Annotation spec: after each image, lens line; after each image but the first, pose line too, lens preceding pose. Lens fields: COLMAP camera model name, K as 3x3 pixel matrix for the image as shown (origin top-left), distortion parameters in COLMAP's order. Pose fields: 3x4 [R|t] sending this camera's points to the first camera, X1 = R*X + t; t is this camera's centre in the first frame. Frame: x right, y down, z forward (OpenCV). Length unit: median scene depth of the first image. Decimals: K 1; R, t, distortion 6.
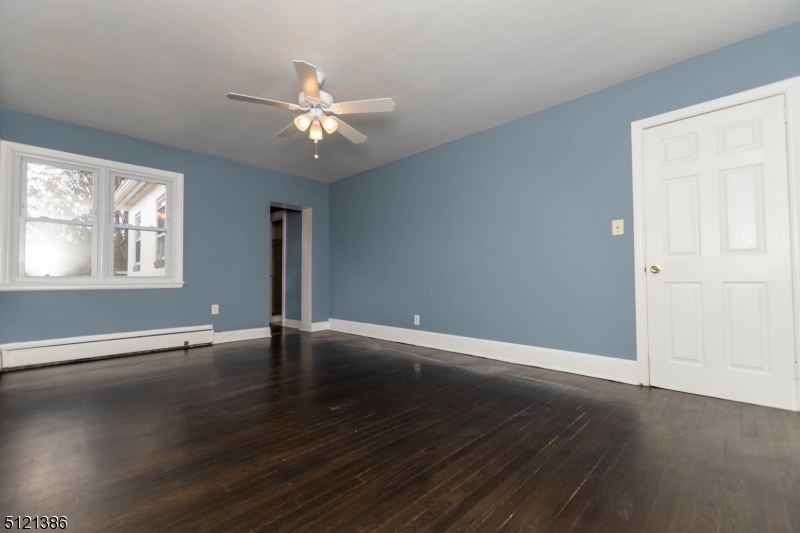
lens RADIAL K [[343.5, 0, 395.1], [0, 343.5, 271.3], [0, 0, 1]] dist [0.008764, -0.000087]
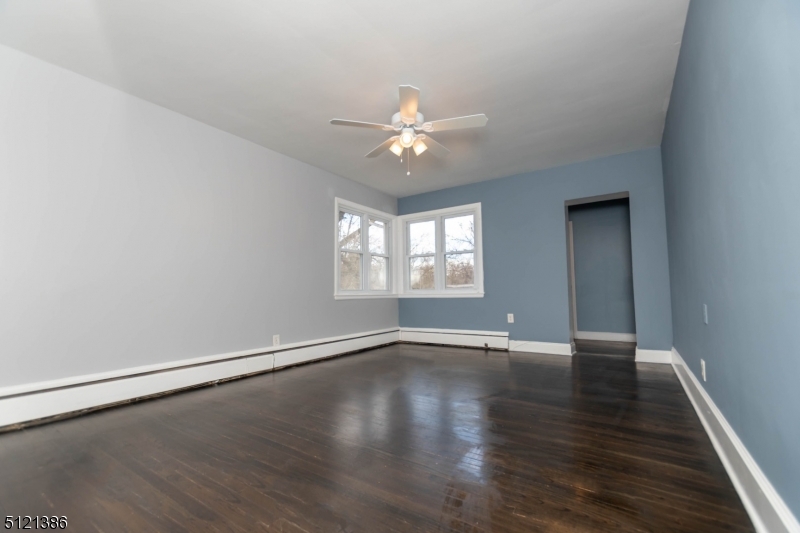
lens RADIAL K [[343.5, 0, 400.0], [0, 343.5, 268.3], [0, 0, 1]] dist [0.008764, -0.000087]
pose [[0.189910, -0.068273, -0.979425, 0.491665], [0.040746, 0.997268, -0.061616, 0.009292], [0.980956, -0.028206, 0.192173, 0.492433]]
